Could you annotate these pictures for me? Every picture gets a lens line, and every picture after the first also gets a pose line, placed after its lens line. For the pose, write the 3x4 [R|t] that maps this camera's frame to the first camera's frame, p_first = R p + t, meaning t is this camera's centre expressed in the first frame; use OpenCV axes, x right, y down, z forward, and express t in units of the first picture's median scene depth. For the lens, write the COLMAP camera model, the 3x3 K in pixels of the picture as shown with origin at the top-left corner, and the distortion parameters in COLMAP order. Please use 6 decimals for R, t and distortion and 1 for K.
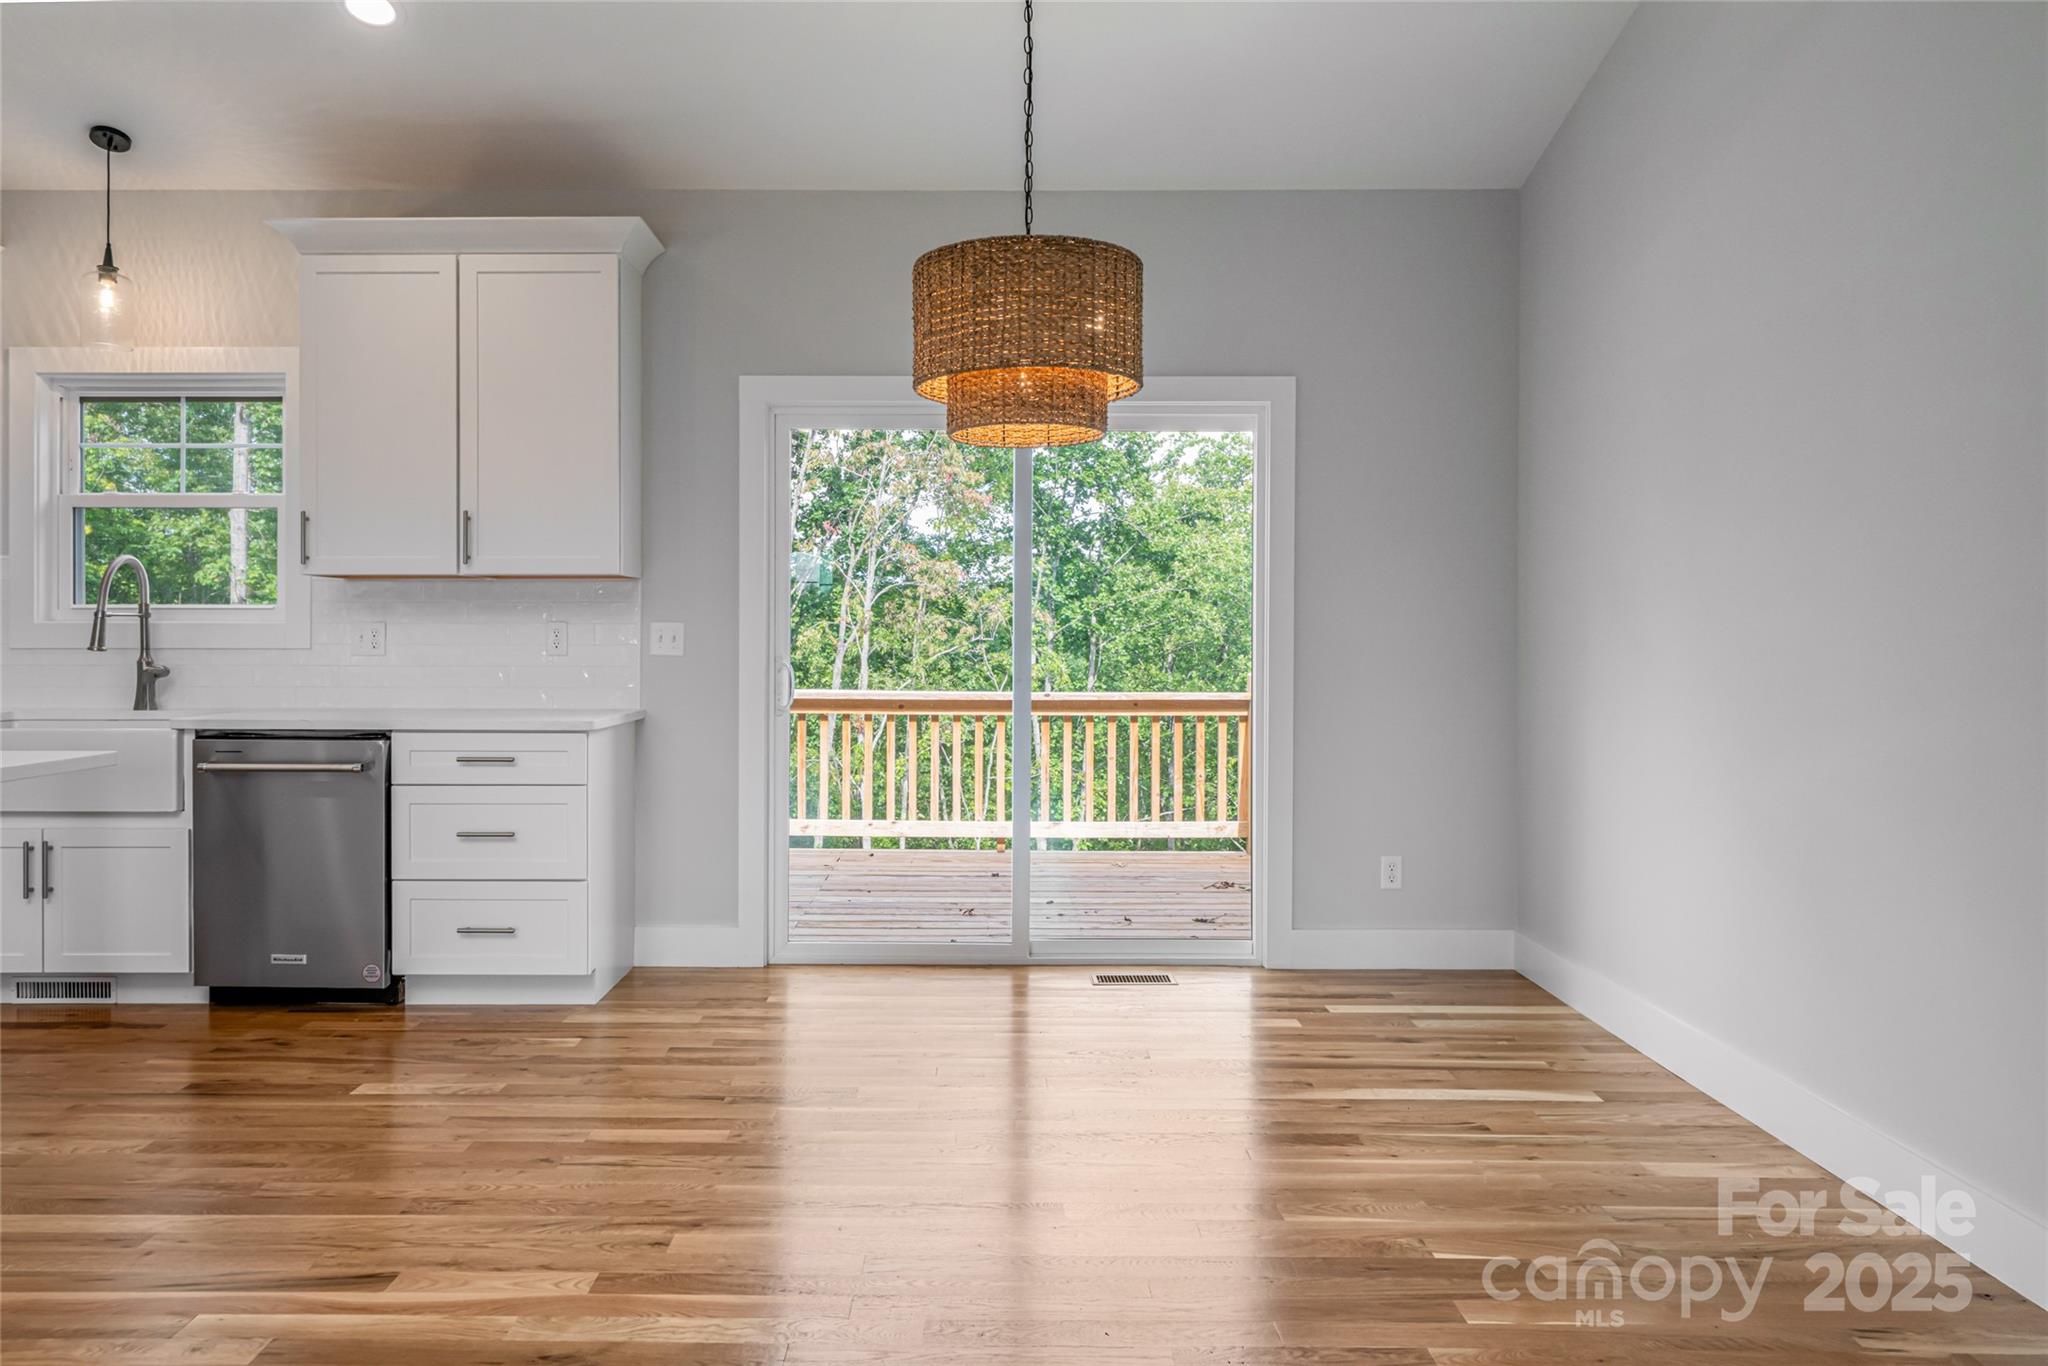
lens RADIAL K [[1422.1, 0, 992.6], [0, 1422.1, 638.9], [0, 0, 1]] dist [-0.002125, 0.000166]
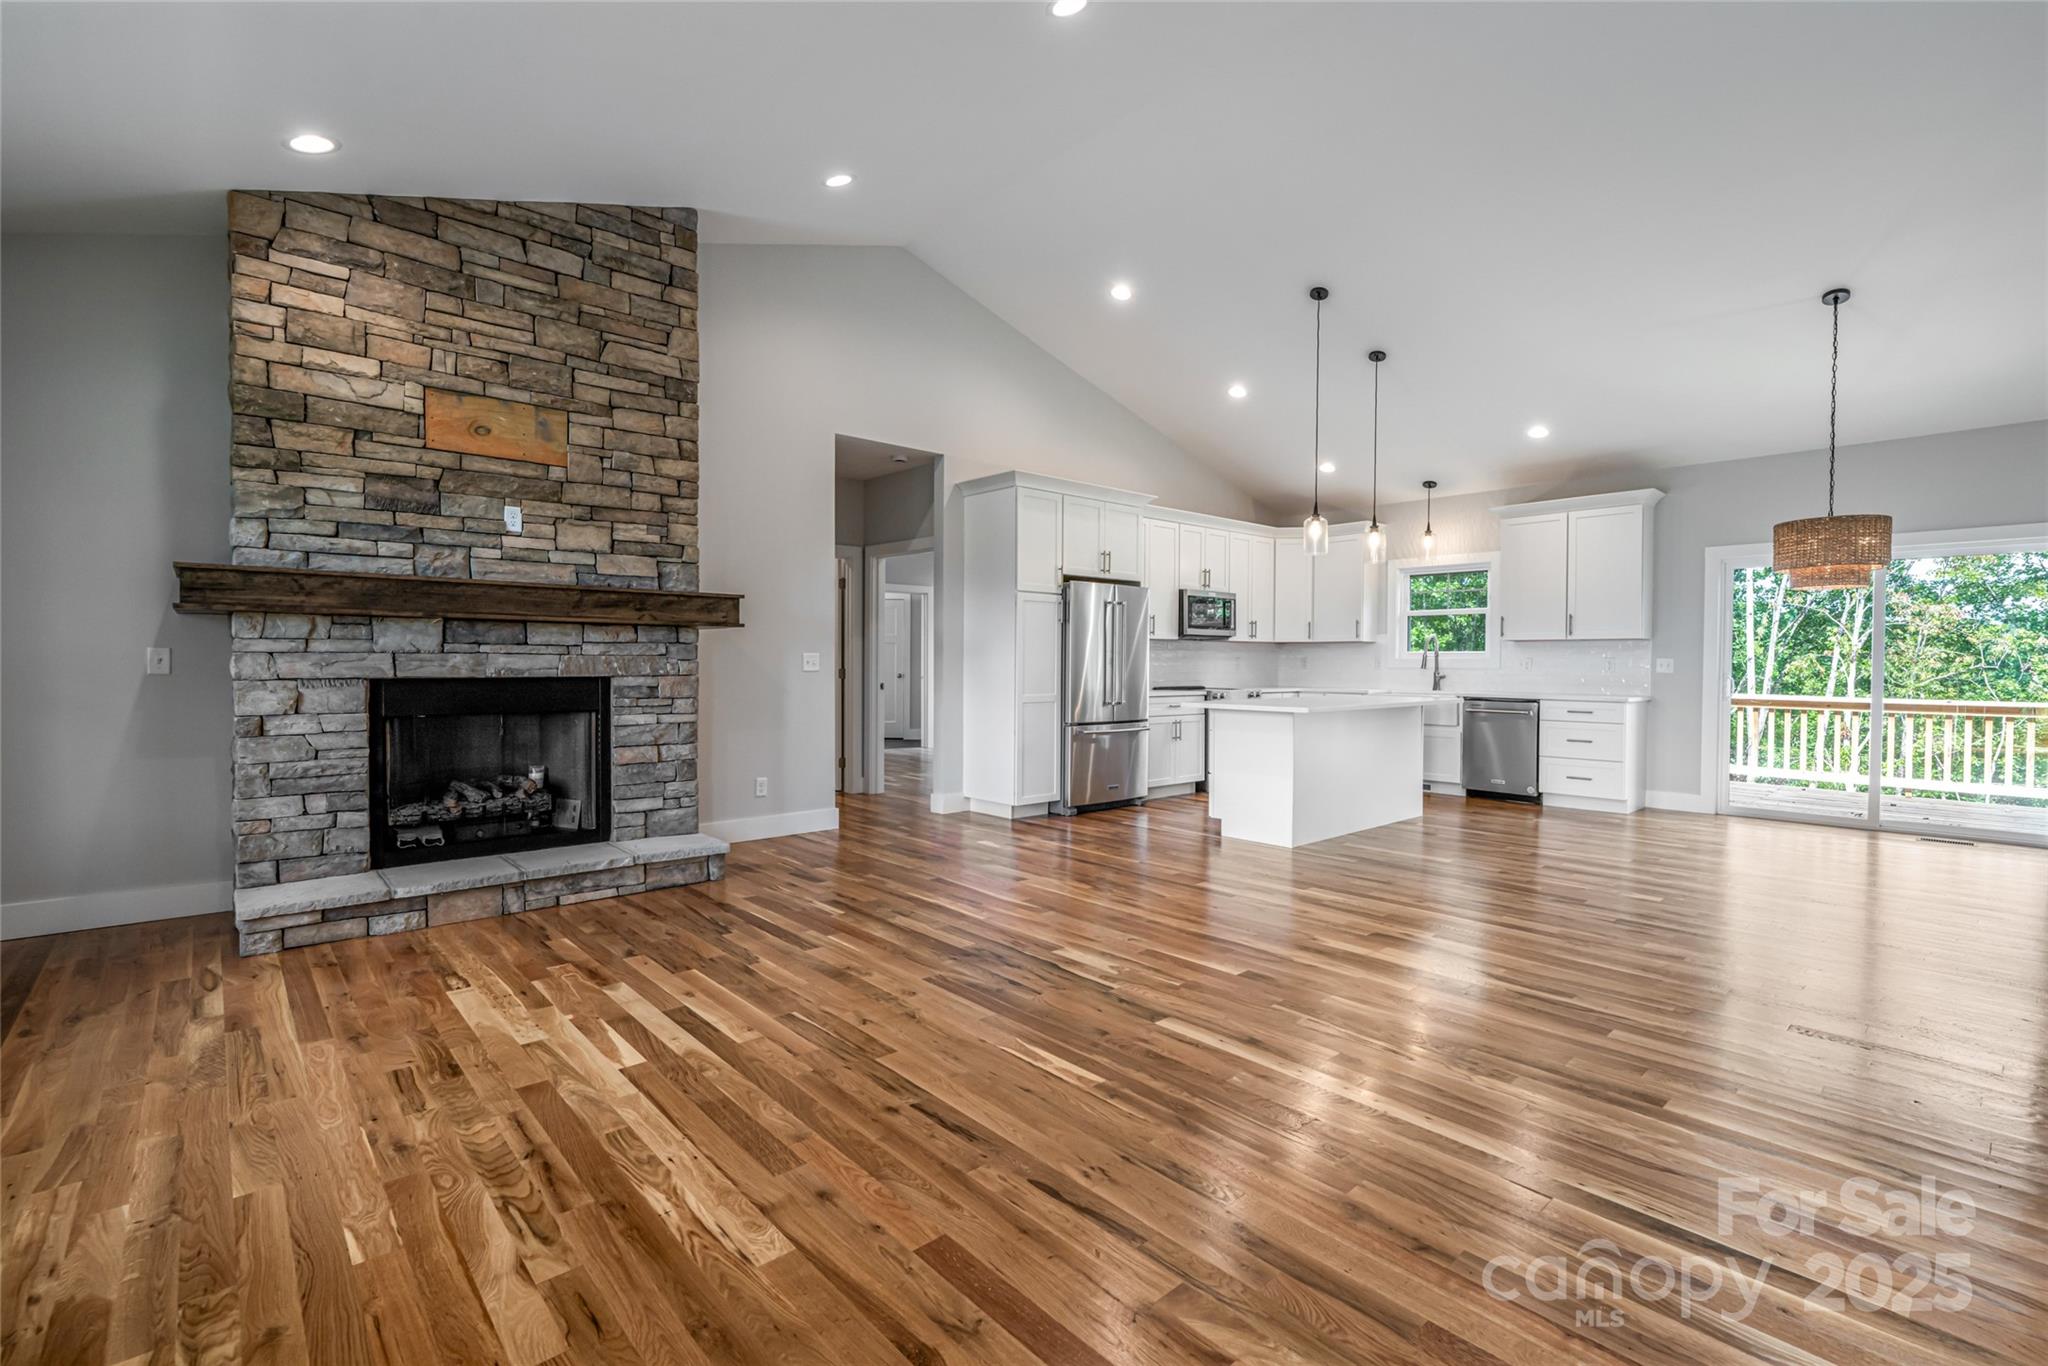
lens RADIAL K [[916.1, 0, 1025.0], [0, 916.1, 673.0], [0, 0, 1]] dist [0.000222, 0.000365]
pose [[0.667869, 0.011512, -0.744190, 0.190727], [-0.005140, 0.999928, 0.010856, 0.001482], [0.744261, -0.003425, 0.667880, -0.792626]]
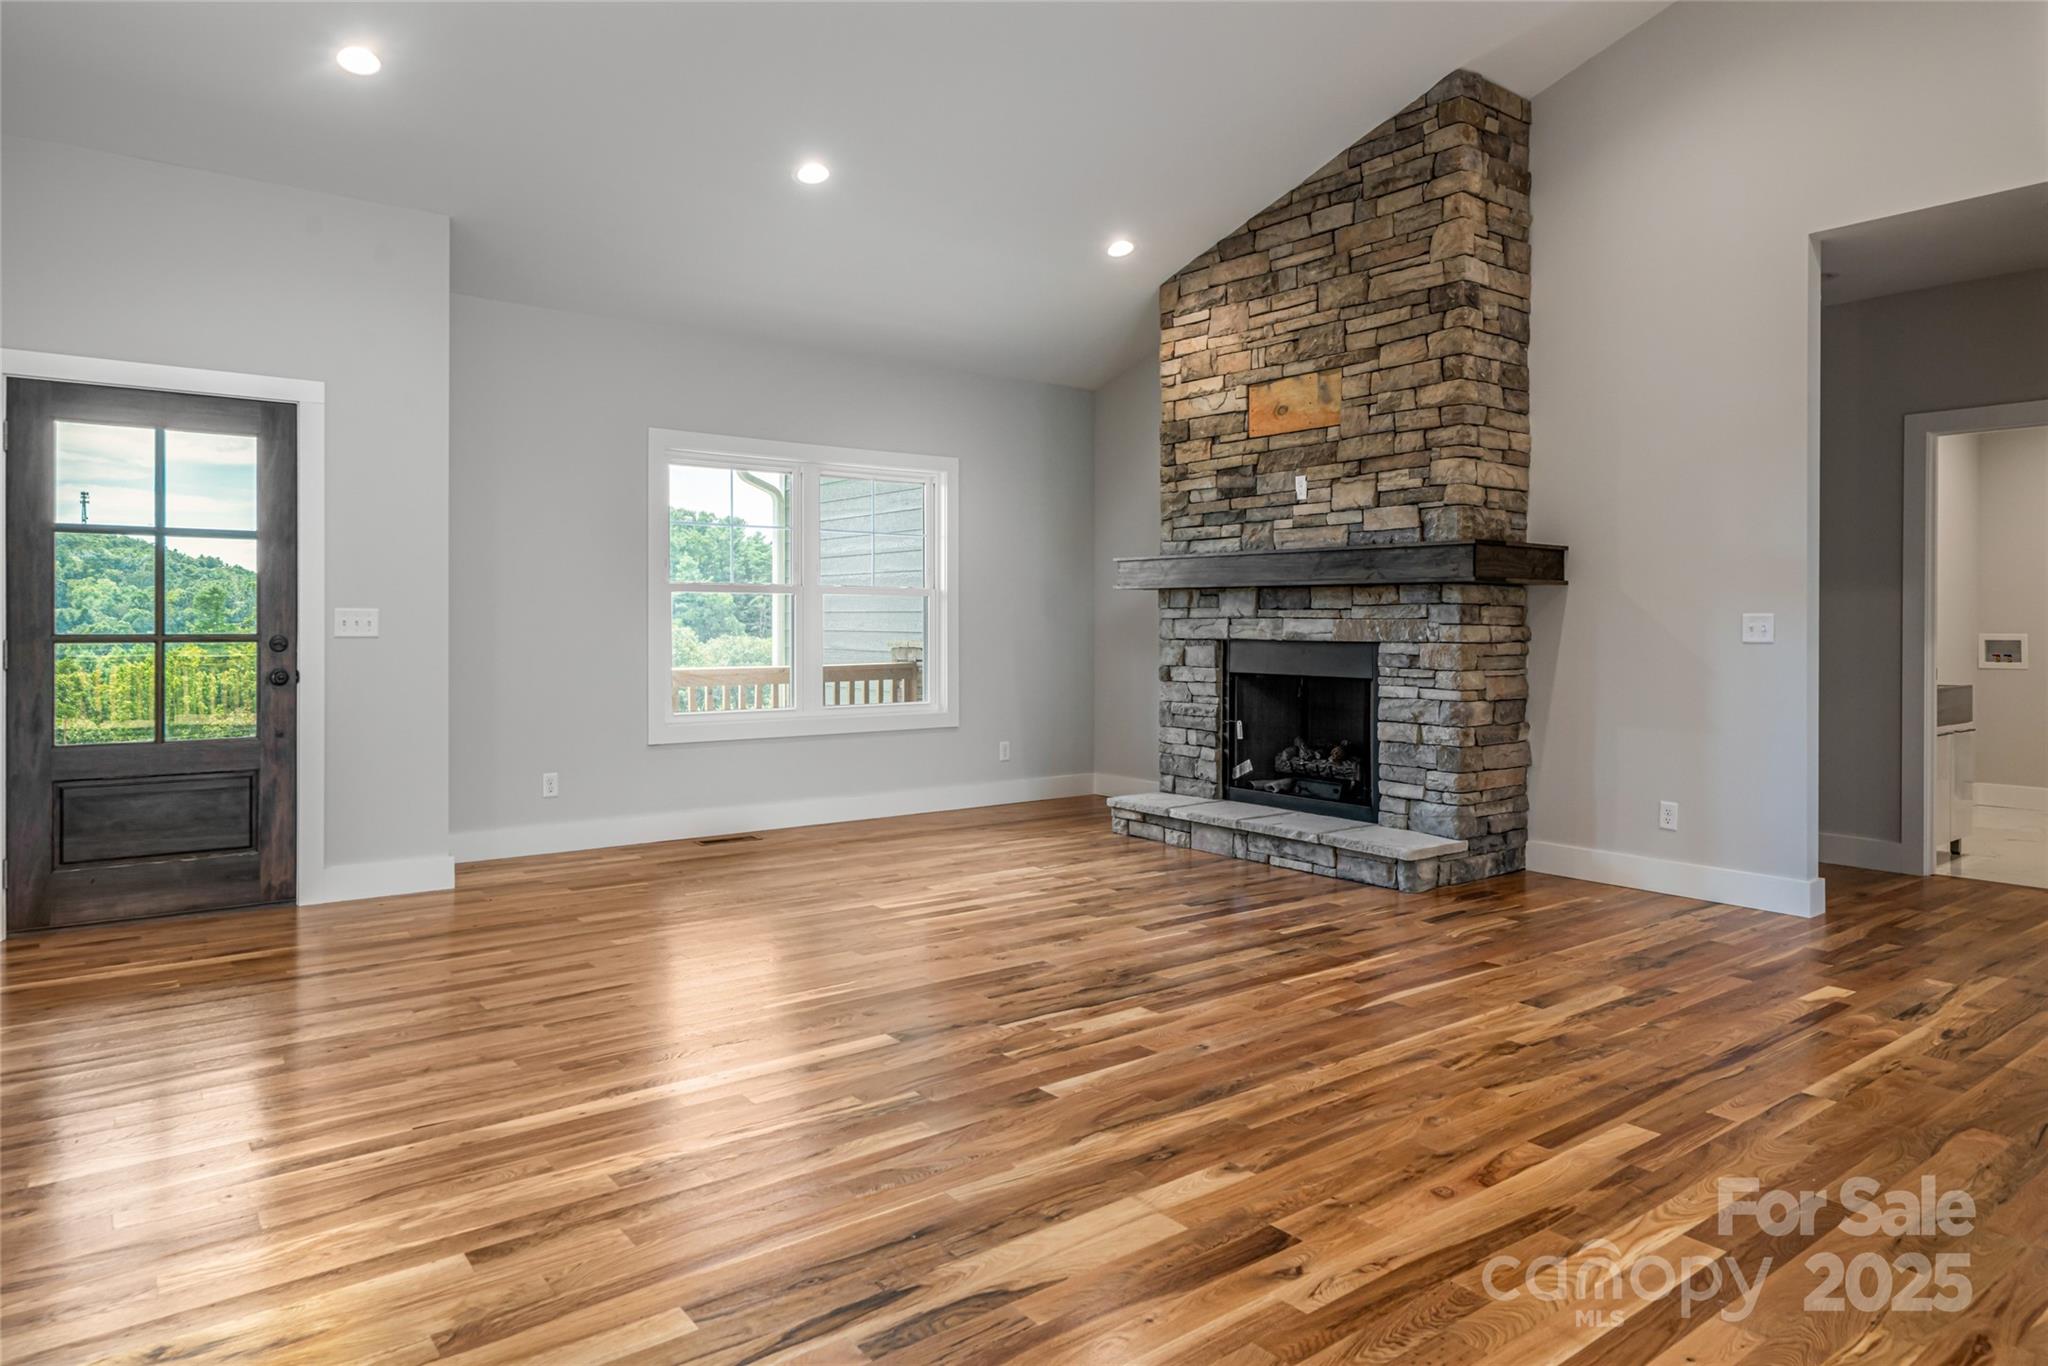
lens RADIAL K [[1250.0, 0, 1026.3], [0, 1250.0, 620.3], [0, 0, 1]] dist [-0.000340, -0.000666]
pose [[-0.795343, -0.007067, -0.606119, 0.172418], [-0.007248, 0.999971, -0.002149, 0.001947], [0.606117, 0.002684, -0.795371, 0.336824]]
